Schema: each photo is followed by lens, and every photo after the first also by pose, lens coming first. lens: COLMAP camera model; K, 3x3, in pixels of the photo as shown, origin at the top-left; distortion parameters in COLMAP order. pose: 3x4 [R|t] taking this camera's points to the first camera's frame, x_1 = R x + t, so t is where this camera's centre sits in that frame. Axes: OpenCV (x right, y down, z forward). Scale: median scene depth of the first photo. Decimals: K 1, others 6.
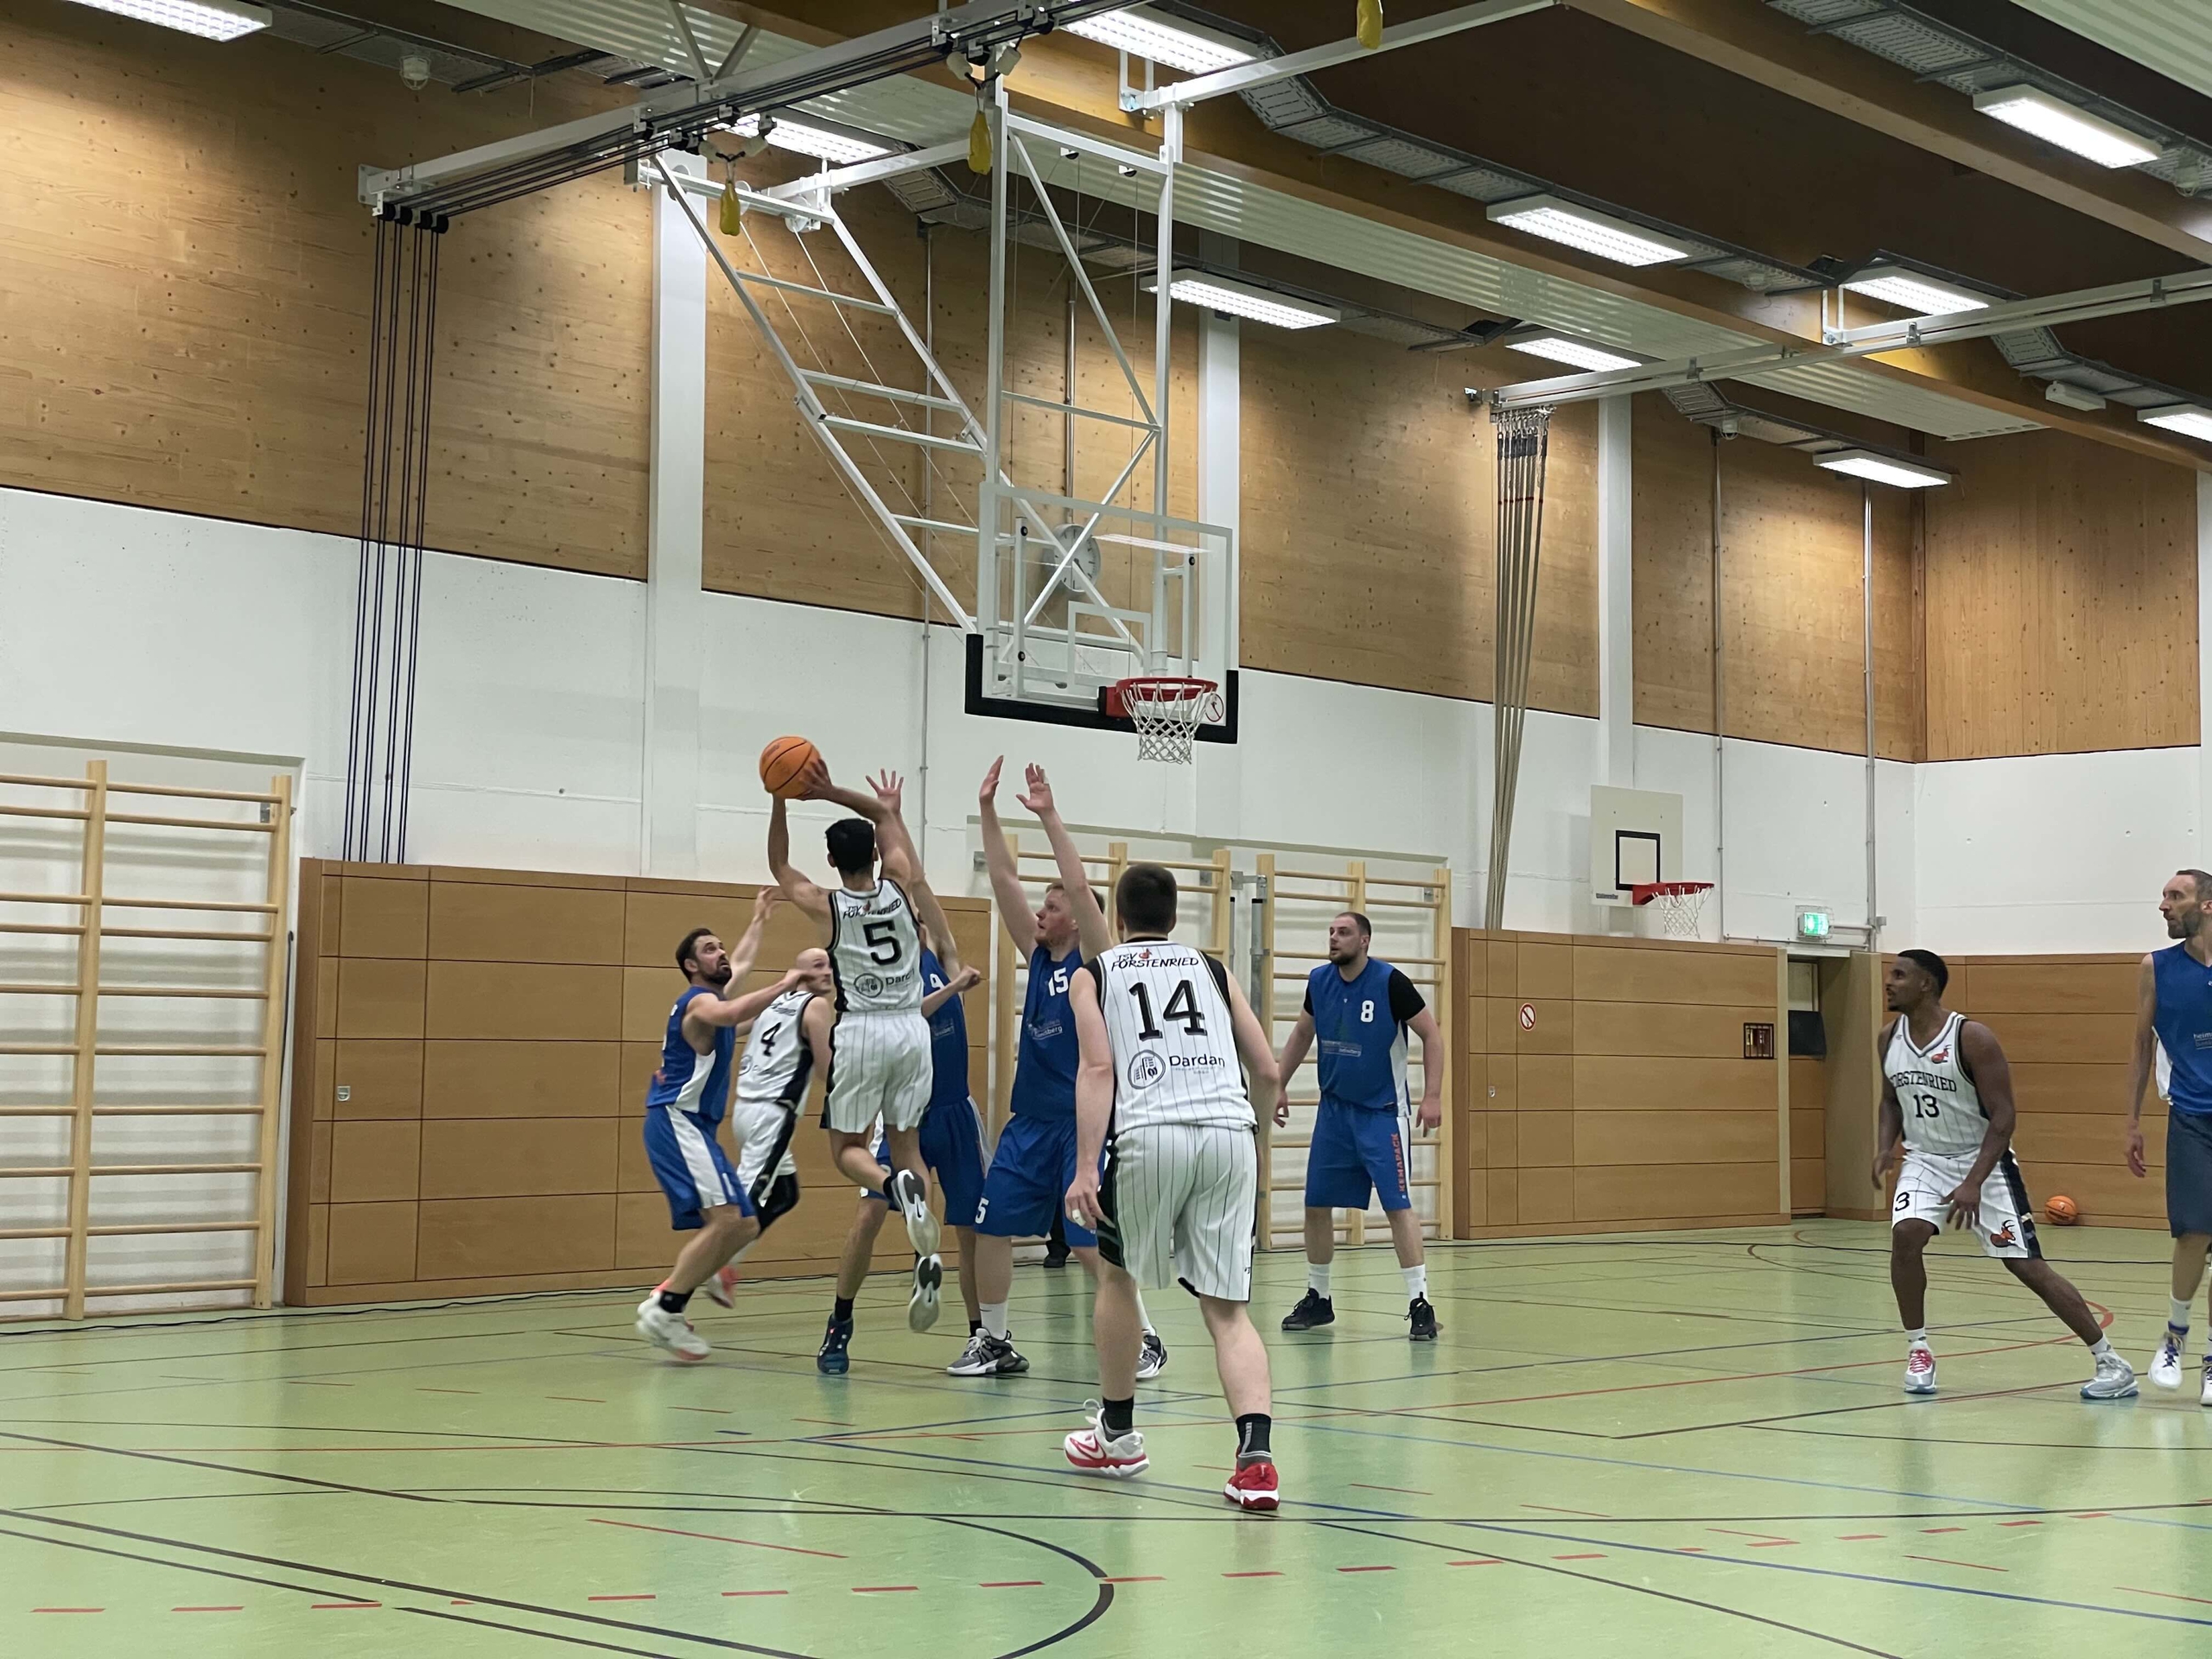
lens RADIAL K [[3267.5, 0, 1111.0], [0, 3267.5, 795.8], [0, 0, 1]] dist [0.132977, 0.000000]
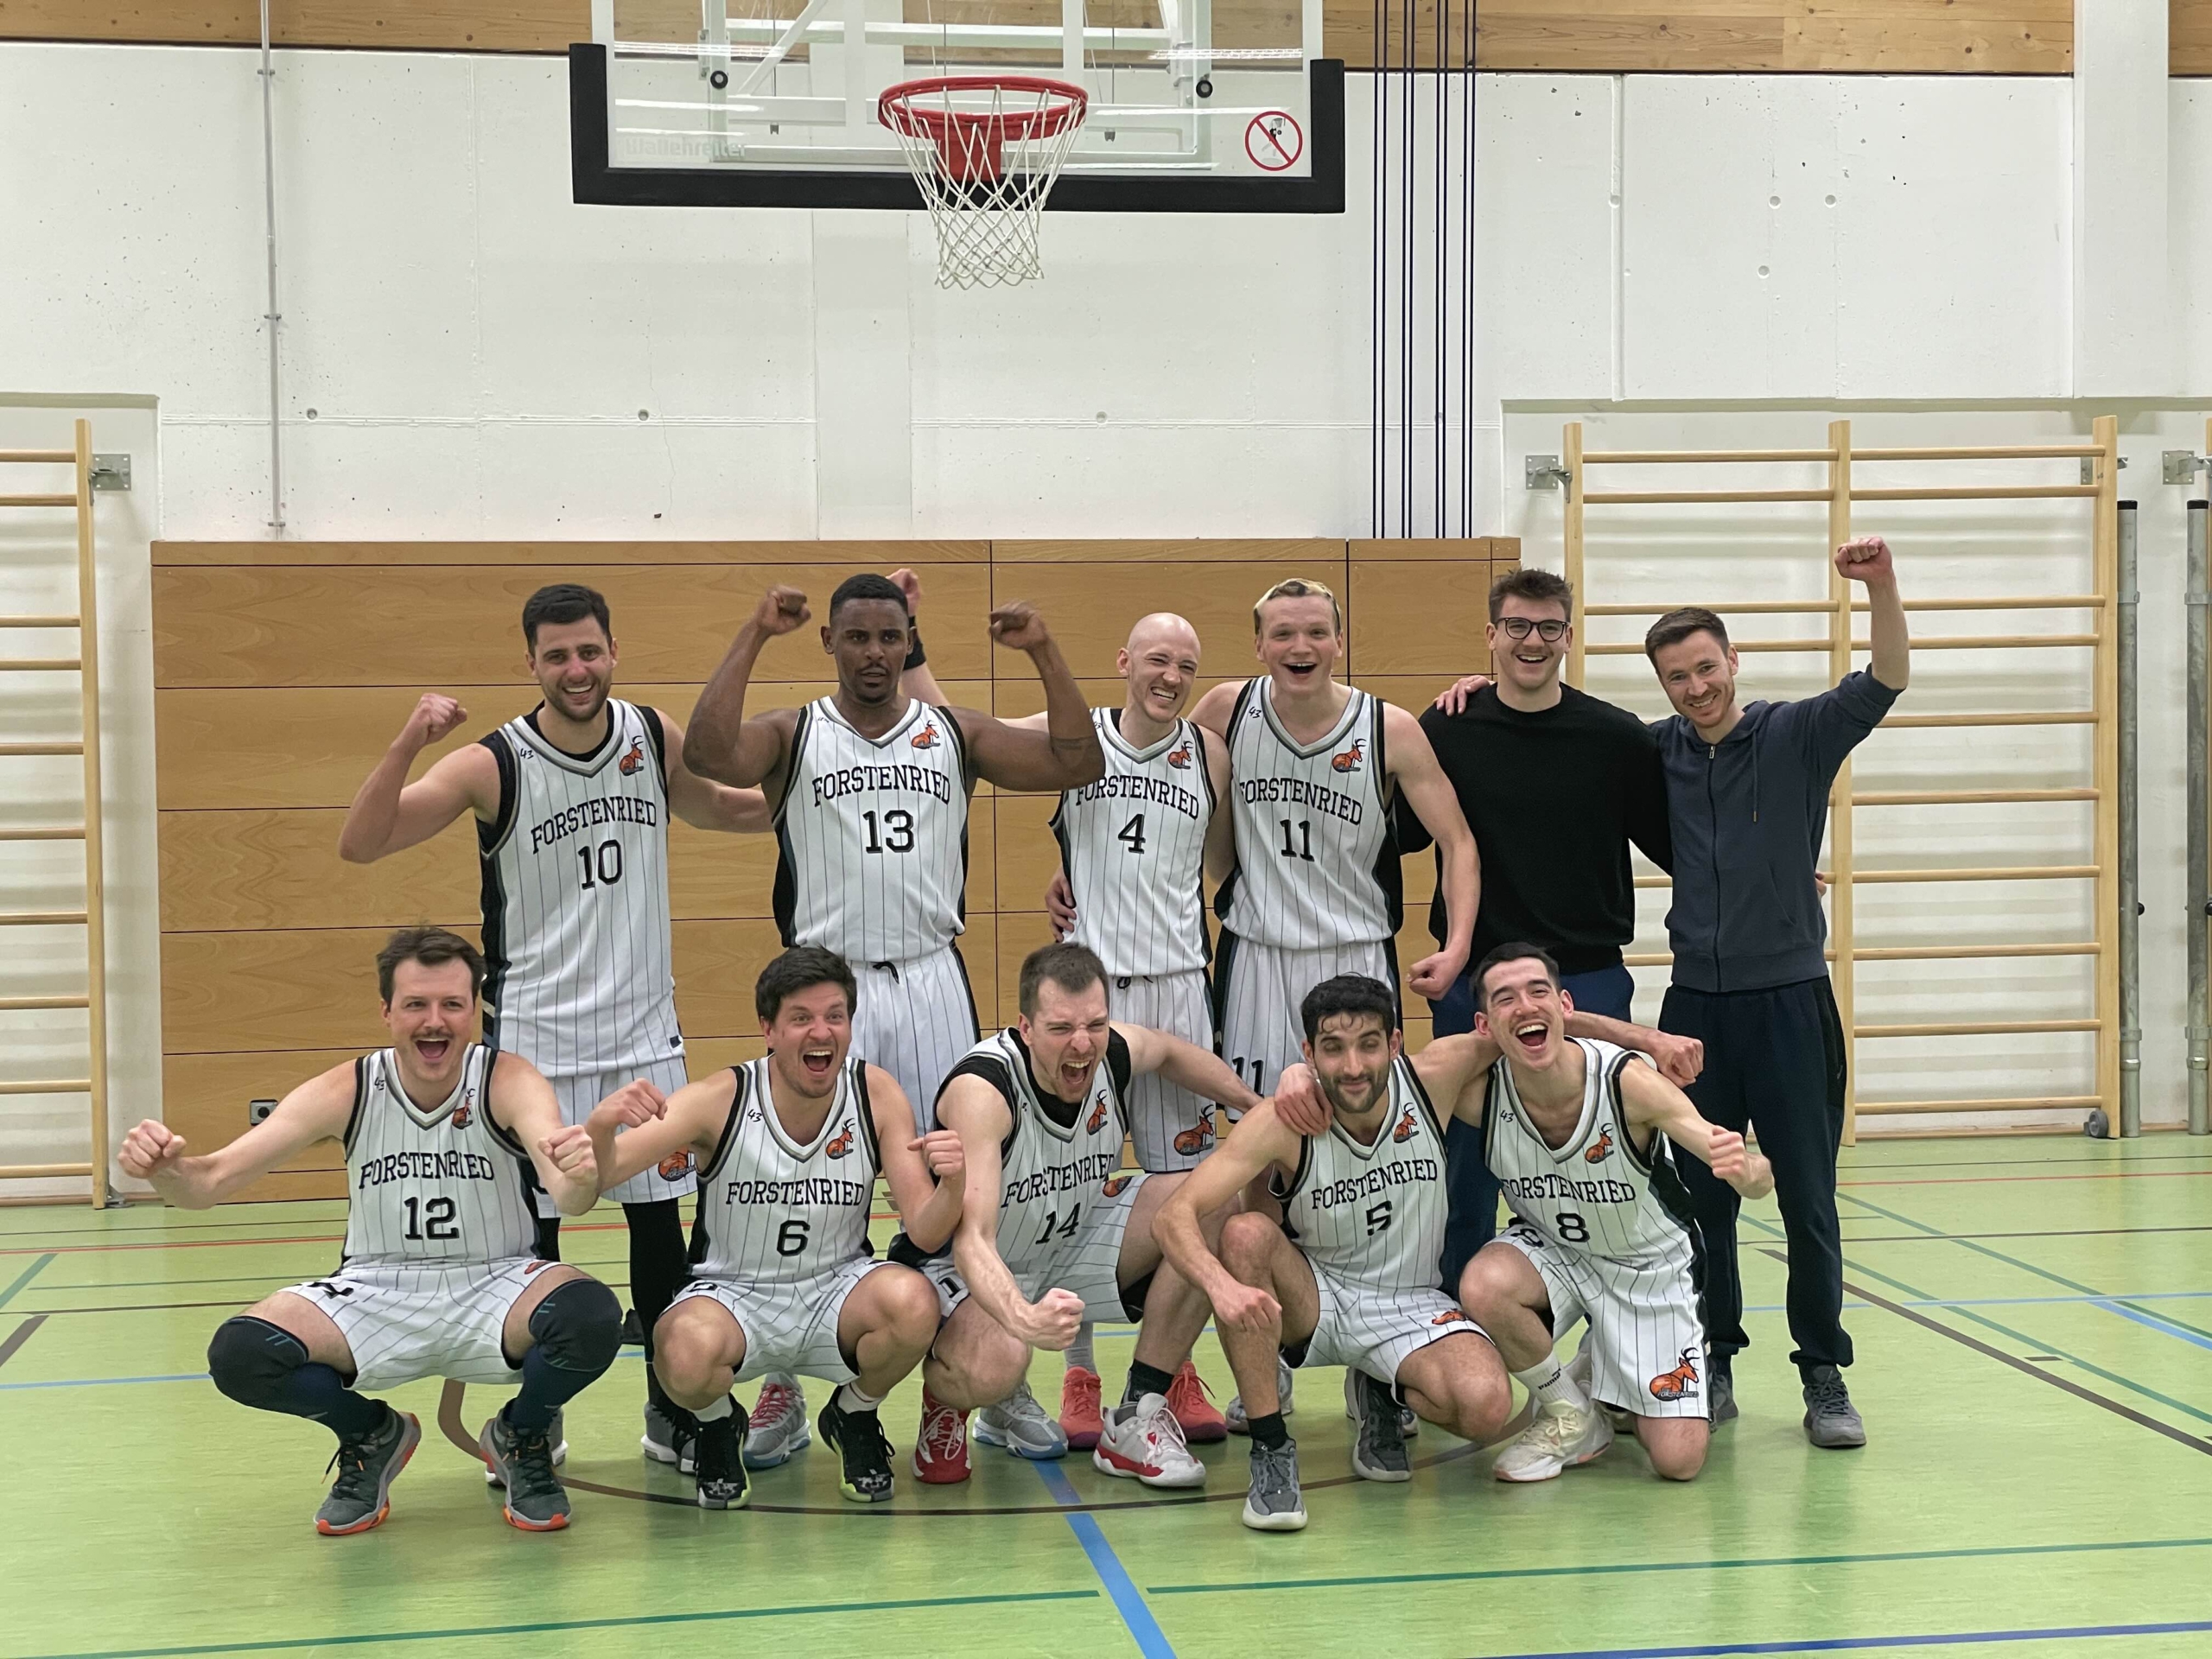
lens RADIAL K [[3267.5, 0, 1084.1], [0, 3267.5, 821.5], [0, 0, 1]] dist [0.132977, 0.000000]
pose [[0.786350, -0.001051, -0.617780, 0.324394], [0.070956, 0.993534, 0.088626, 0.030009], [0.613693, -0.113526, 0.781341, 0.599356]]
